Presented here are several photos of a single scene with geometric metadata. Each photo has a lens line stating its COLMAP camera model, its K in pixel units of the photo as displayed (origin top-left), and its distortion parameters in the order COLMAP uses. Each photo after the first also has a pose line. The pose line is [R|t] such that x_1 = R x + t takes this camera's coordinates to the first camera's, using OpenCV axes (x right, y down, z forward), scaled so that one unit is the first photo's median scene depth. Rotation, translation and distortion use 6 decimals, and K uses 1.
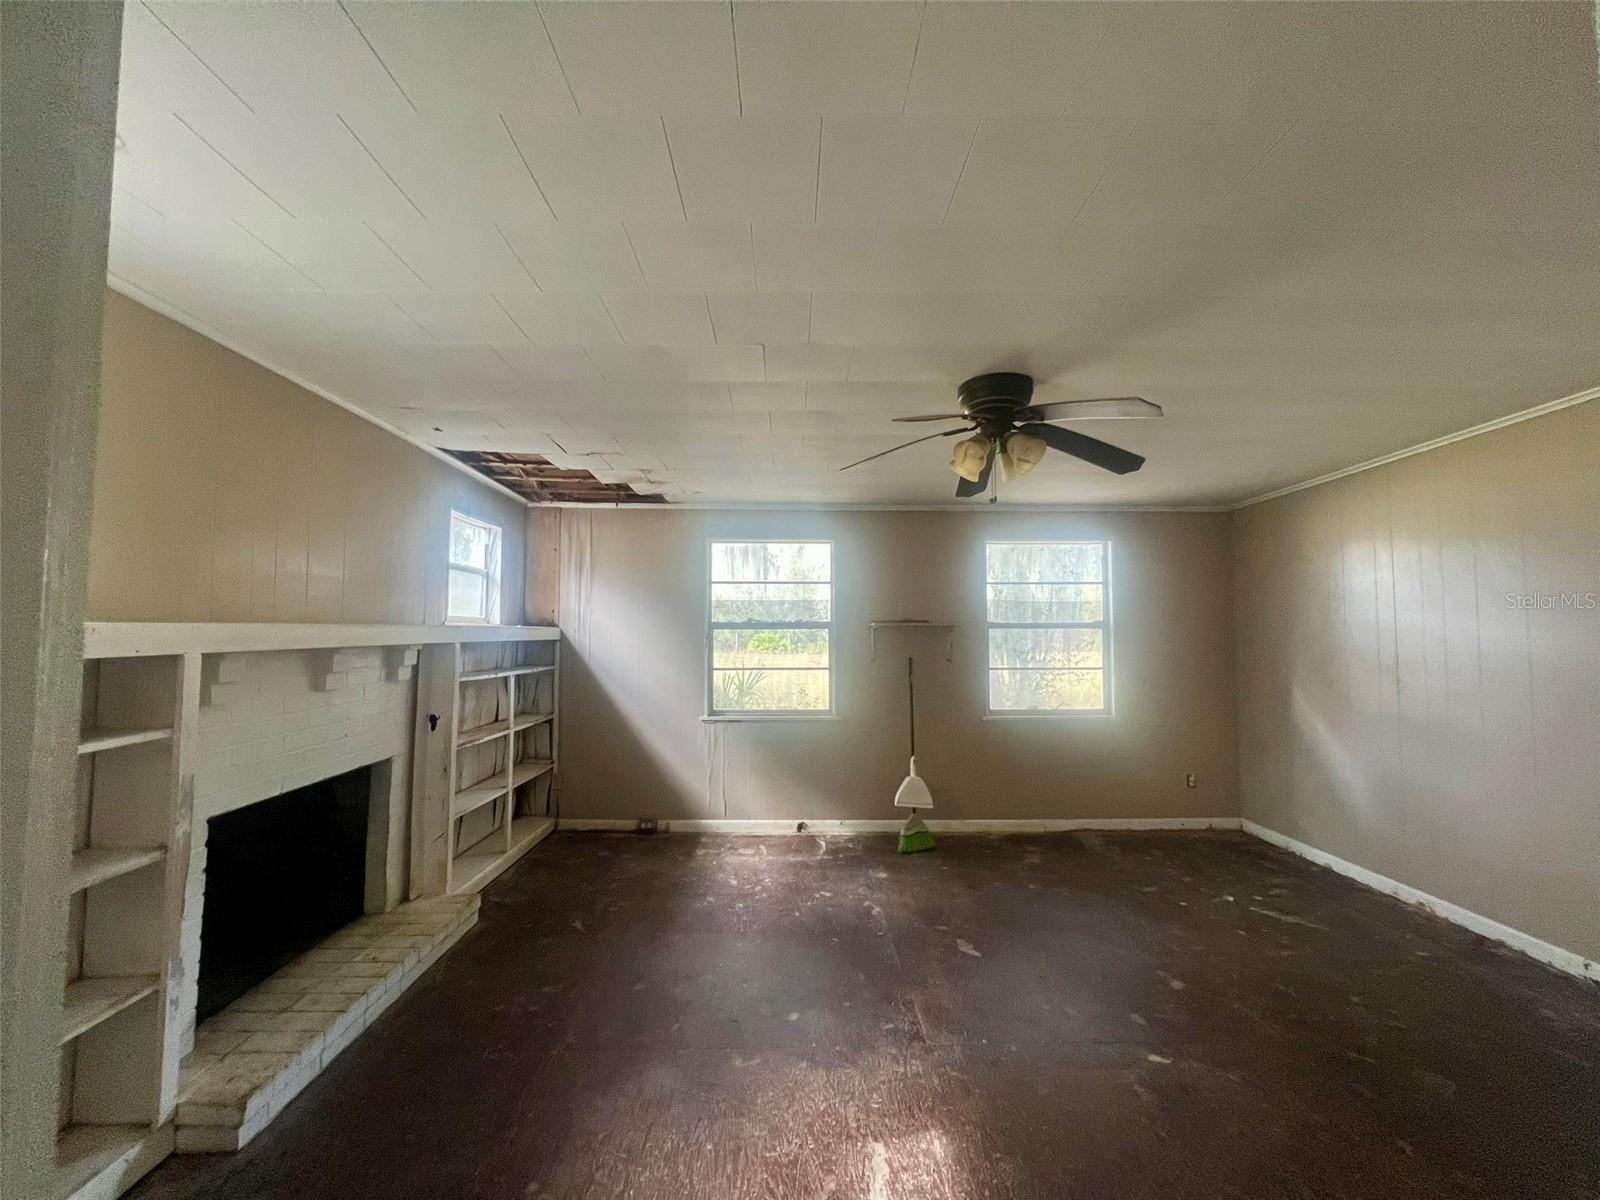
lens RADIAL K [[643.0, 0, 800.0], [0, 643.0, 600.0], [0, 0, 1]] dist [0.000495, 0.000041]
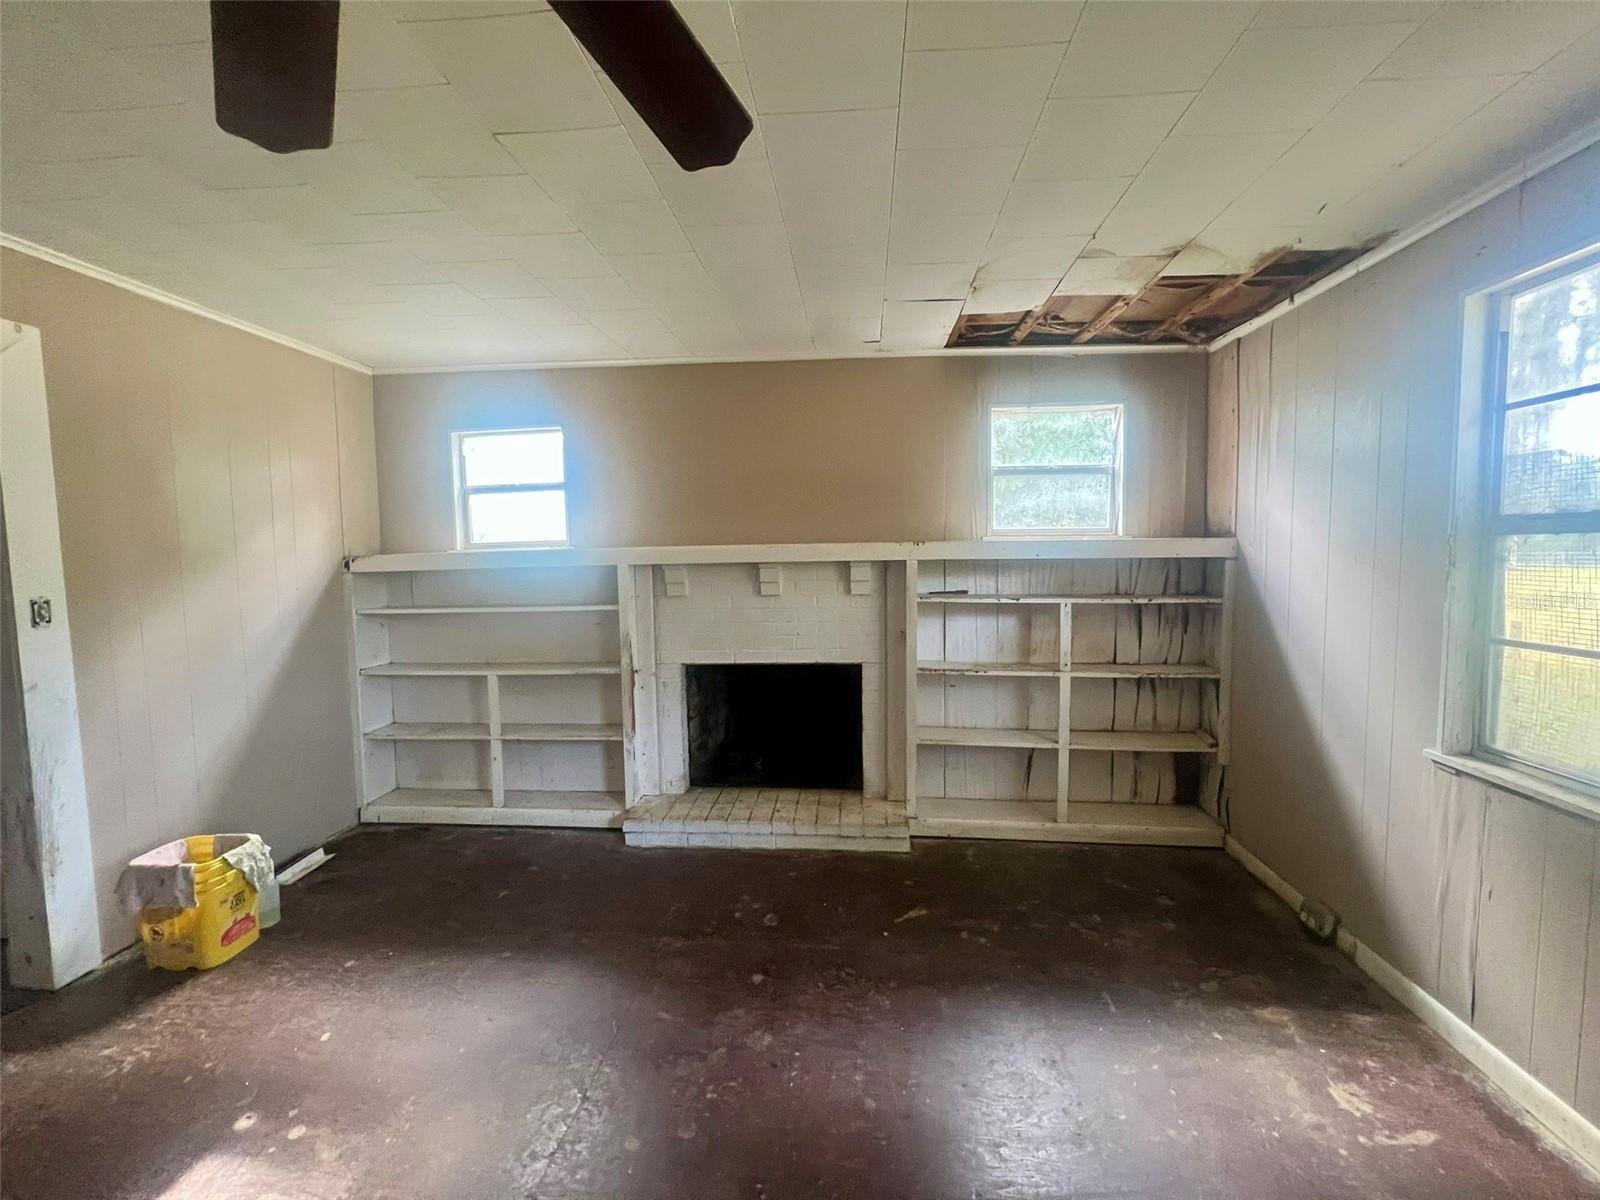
lens RADIAL K [[641.0, 0, 800.0], [0, 641.0, 600.0], [0, 0, 1]] dist [-0.001667, -0.000178]
pose [[-0.118259, 0.077226, -0.989975, 0.308073], [0.060790, 0.995664, 0.070408, 0.035434], [0.991120, -0.051854, -0.122441, 0.694692]]
